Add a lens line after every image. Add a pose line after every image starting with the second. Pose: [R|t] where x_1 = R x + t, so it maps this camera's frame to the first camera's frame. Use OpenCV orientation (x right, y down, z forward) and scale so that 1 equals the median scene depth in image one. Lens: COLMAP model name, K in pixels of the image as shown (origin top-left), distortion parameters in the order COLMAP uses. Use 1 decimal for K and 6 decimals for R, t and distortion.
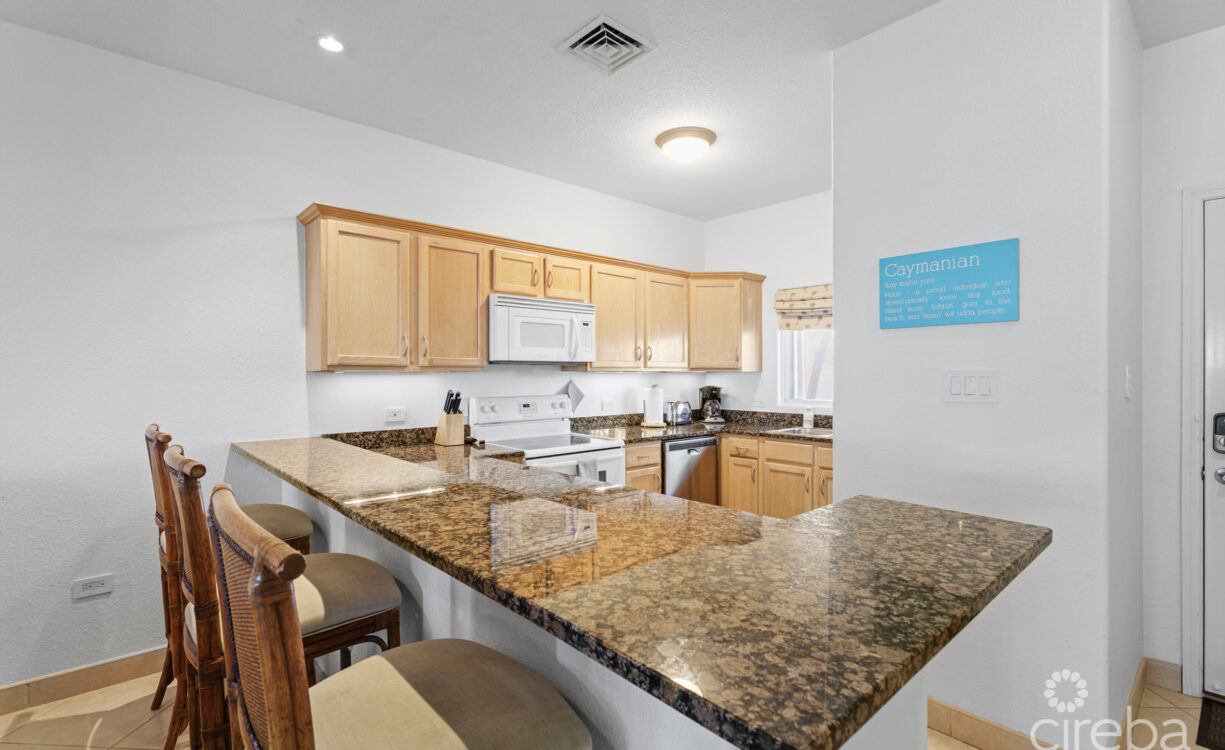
lens RADIAL K [[551.7, 0, 611.7], [0, 551.7, 376.6], [0, 0, 1]] dist [0.001626, -0.000218]
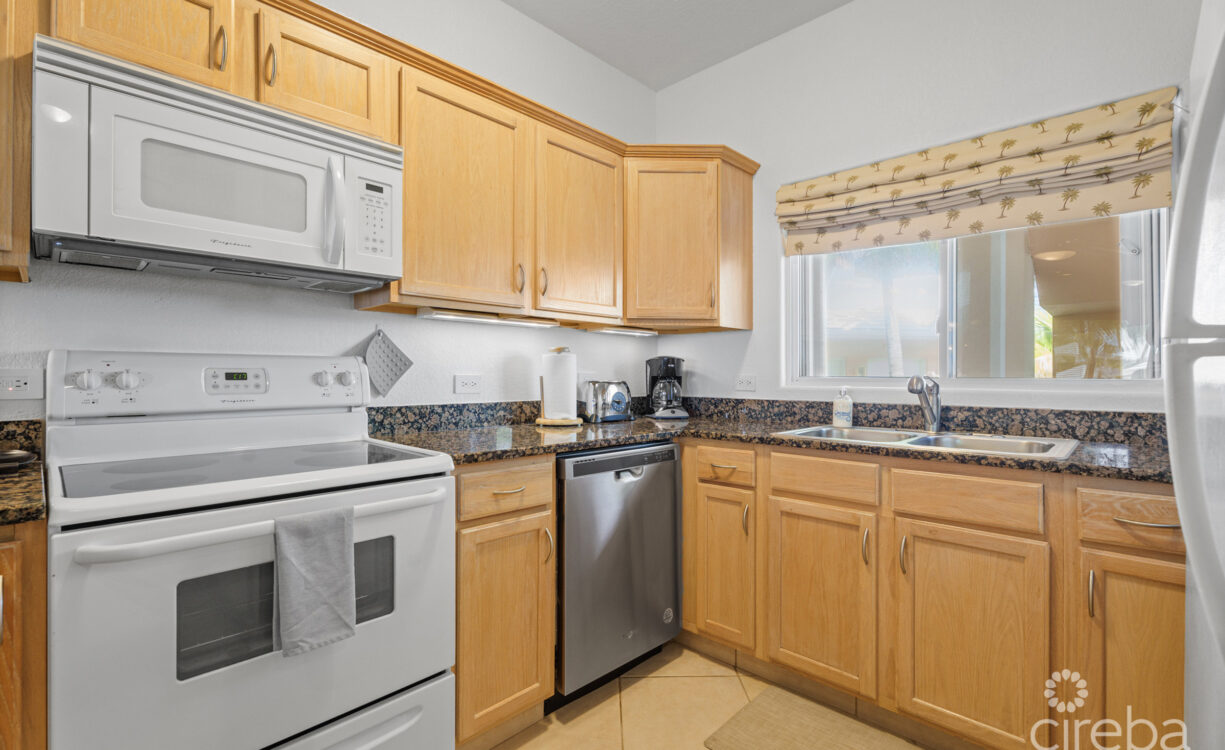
lens RADIAL K [[551.7, 0, 608.3], [0, 551.7, 371.4], [0, 0, 1]] dist [0.001626, -0.000218]
pose [[0.997973, 0.004217, 0.063493, 0.093062], [-0.003517, 0.999932, -0.011134, 0.045495], [-0.063535, 0.010888, 0.997920, 0.475198]]
